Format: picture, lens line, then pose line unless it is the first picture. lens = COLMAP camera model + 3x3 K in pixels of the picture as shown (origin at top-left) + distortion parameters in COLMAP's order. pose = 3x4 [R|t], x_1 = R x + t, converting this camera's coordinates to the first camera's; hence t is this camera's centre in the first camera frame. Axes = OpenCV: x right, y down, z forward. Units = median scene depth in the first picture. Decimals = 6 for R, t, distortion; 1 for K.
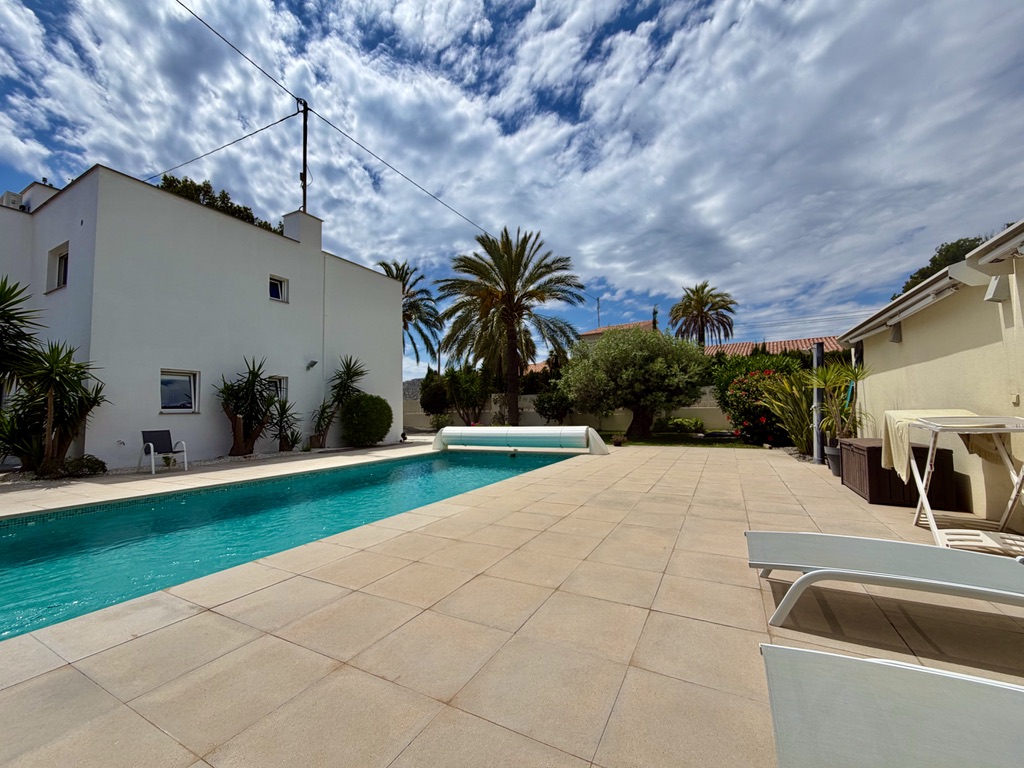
lens RADIAL K [[405.8, 0, 514.6], [0, 405.8, 385.1], [0, 0, 1]] dist [0.002102, -0.000382]
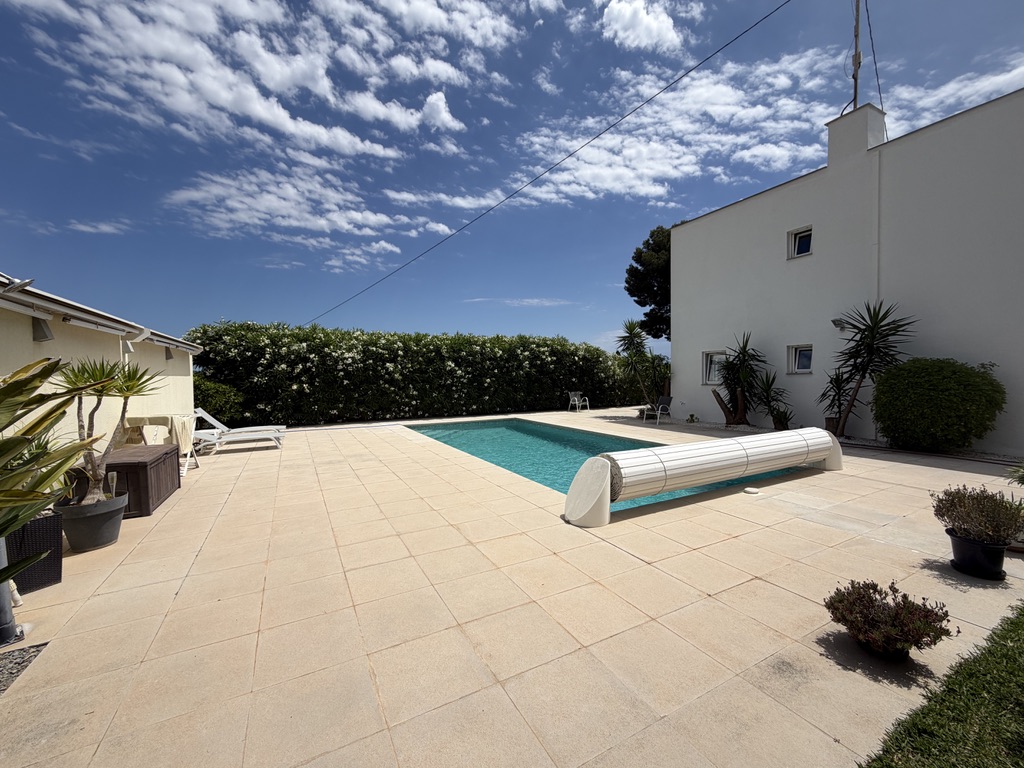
lens RADIAL K [[405.8, 0, 503.5], [0, 405.8, 385.7], [0, 0, 1]] dist [0.002102, -0.000382]
pose [[-0.568562, 0.045515, -0.821380, 0.501255], [0.078620, 0.996904, 0.000821, 0.015154], [0.818875, -0.064110, -0.570380, 0.962458]]
